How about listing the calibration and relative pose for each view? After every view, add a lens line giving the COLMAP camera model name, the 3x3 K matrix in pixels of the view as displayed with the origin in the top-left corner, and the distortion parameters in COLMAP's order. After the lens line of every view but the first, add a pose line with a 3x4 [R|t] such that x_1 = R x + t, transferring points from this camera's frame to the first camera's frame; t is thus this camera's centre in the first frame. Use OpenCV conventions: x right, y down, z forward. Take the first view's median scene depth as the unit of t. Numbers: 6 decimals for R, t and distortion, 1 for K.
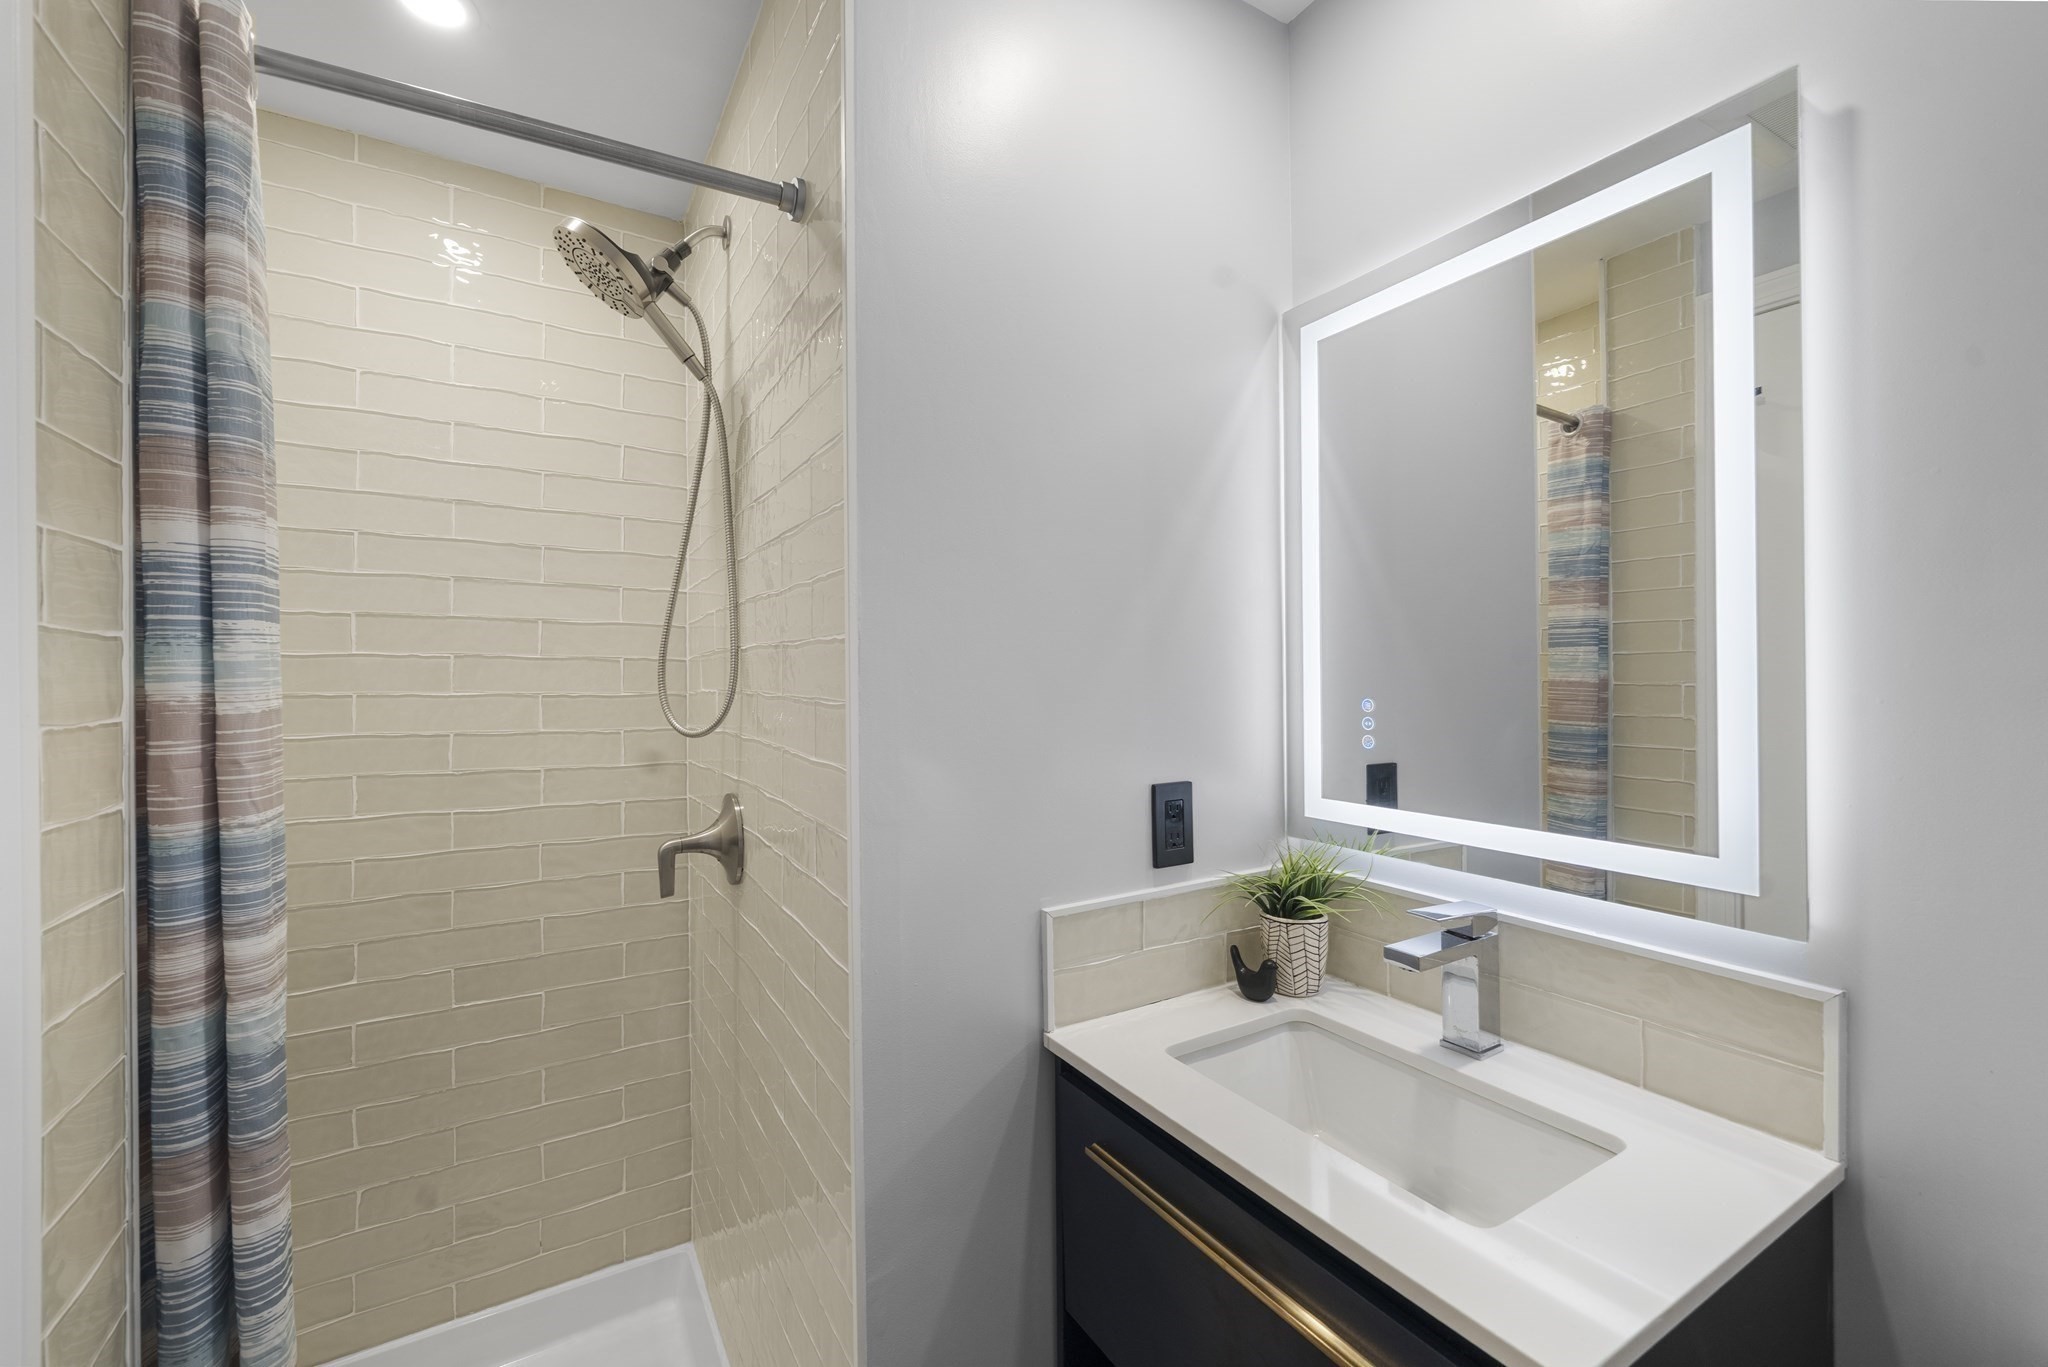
lens RADIAL K [[814.3, 0, 1024.0], [0, 814.3, 683.5], [0, 0, 1]] dist [-0.000358, -0.000058]
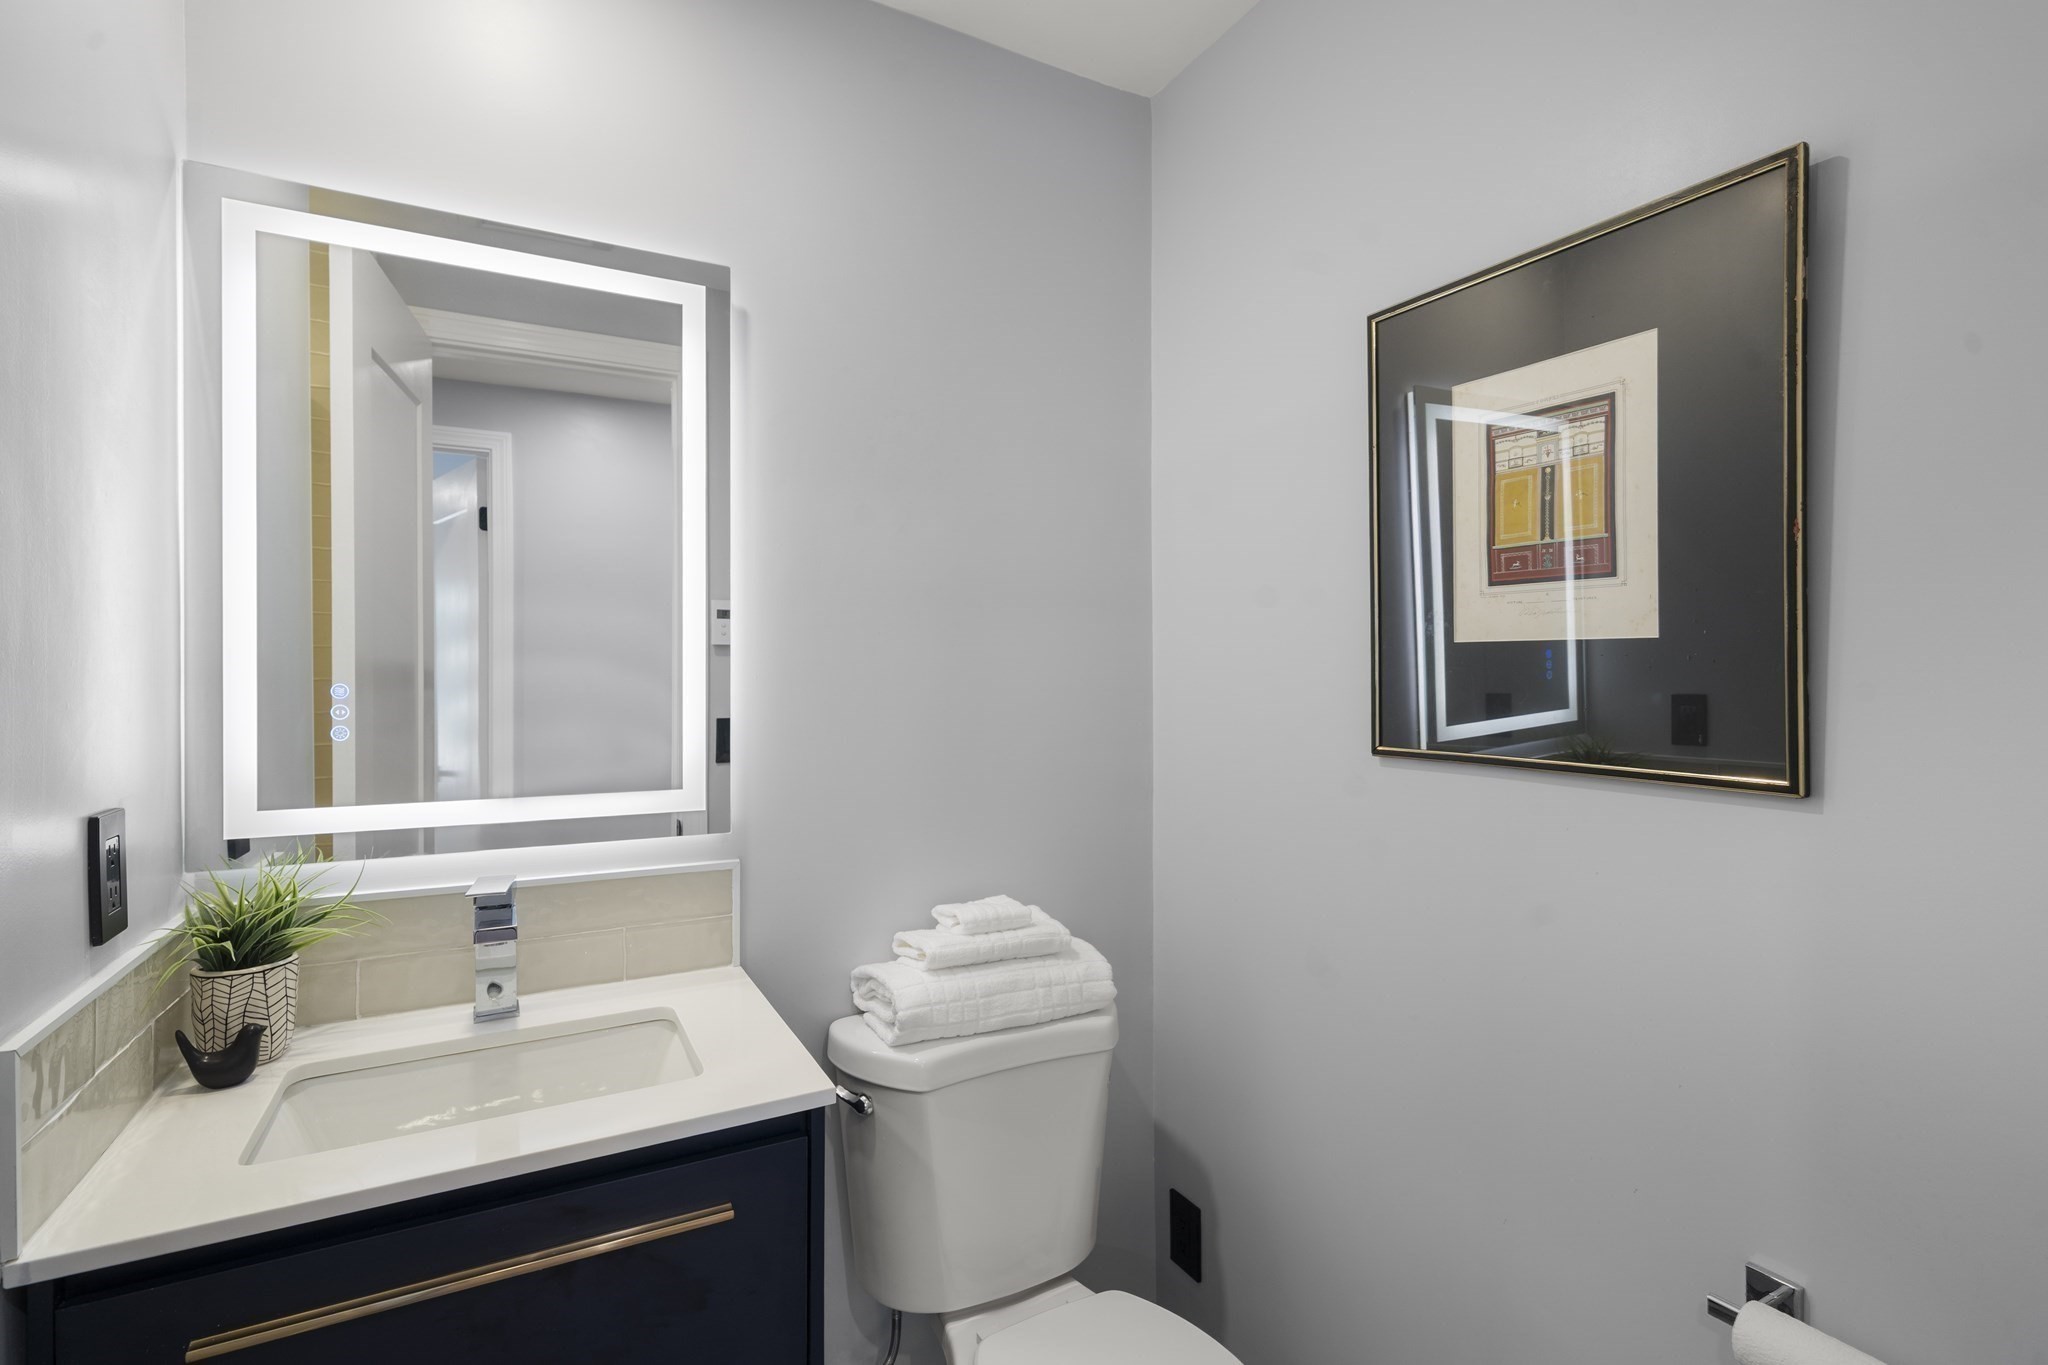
lens RADIAL K [[974.9, 0, 1024.0], [0, 974.9, 682.5], [0, 0, 1]] dist [0.000563, 0.000097]
pose [[0.045735, -0.009748, 0.998906, -0.580278], [-0.004745, 0.999939, 0.009976, 0.005369], [-0.998942, -0.005196, 0.045686, 0.233414]]
